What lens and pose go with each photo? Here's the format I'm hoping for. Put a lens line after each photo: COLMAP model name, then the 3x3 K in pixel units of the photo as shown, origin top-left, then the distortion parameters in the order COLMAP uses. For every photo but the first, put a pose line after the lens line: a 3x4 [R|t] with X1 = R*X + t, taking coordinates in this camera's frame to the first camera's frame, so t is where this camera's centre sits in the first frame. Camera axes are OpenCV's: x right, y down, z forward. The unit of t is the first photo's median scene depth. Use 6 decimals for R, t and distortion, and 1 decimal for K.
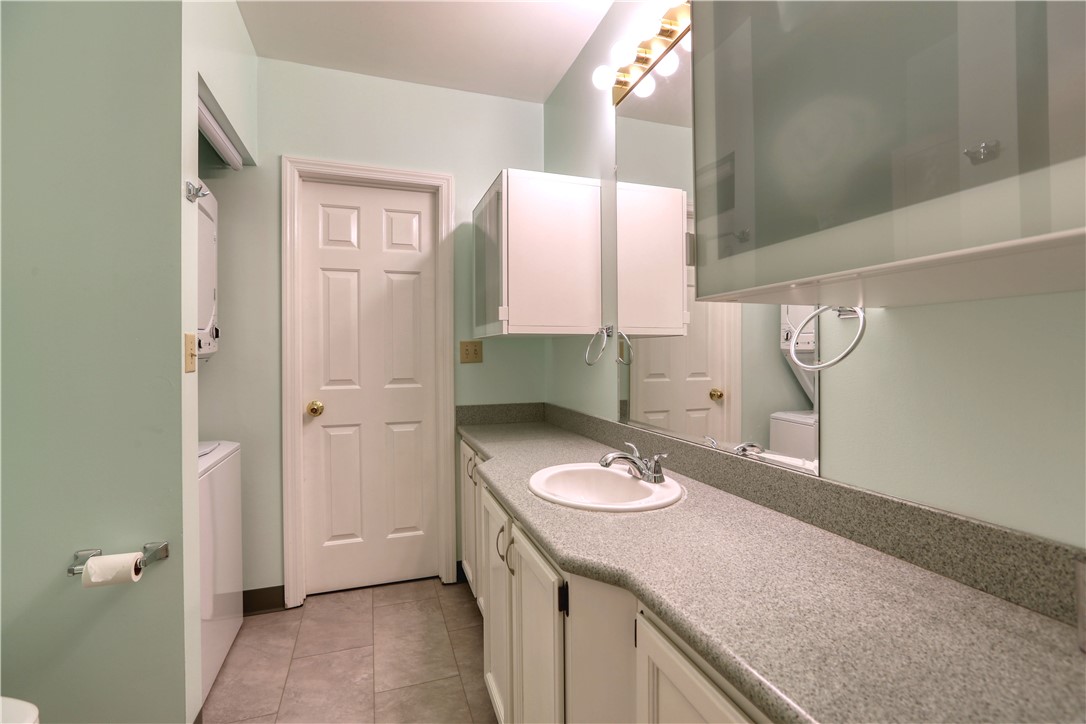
lens RADIAL K [[495.8, 0, 545.8], [0, 495.8, 362.0], [0, 0, 1]] dist [-0.010796, 0.010224]
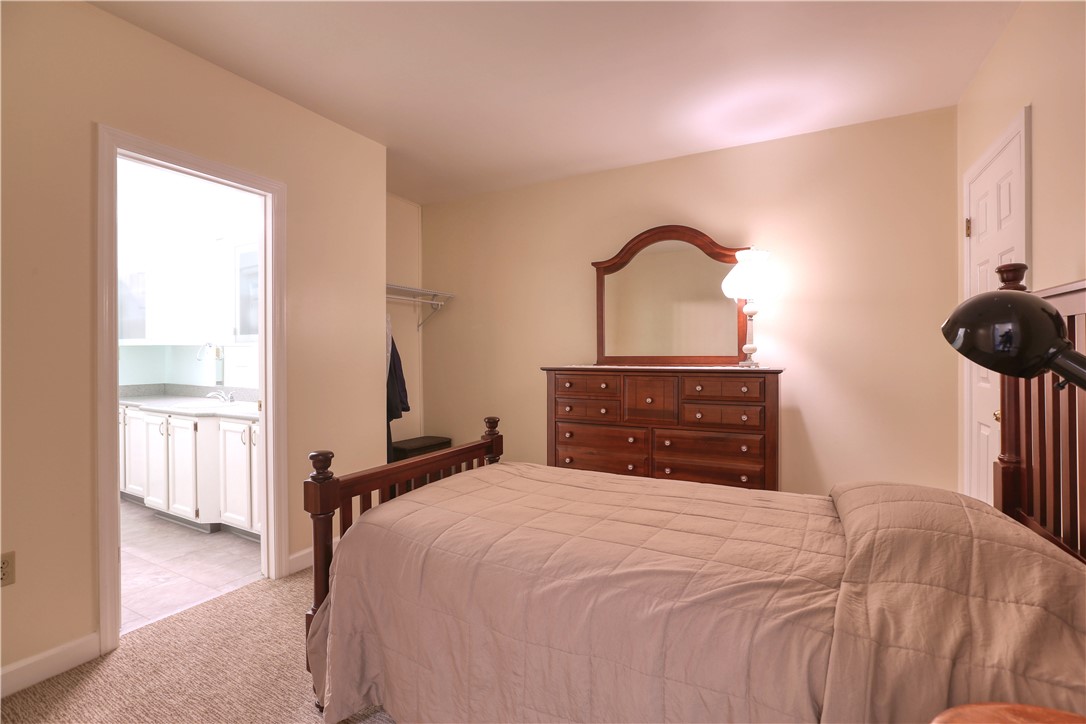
lens RADIAL K [[495.8, 0, 544.2], [0, 495.8, 362.1], [0, 0, 1]] dist [-0.010796, 0.010224]
pose [[0.750625, -0.007471, 0.660687, -0.278416], [0.008126, 0.999965, 0.002075, 0.026601], [-0.660679, 0.003811, 0.750659, -2.150766]]
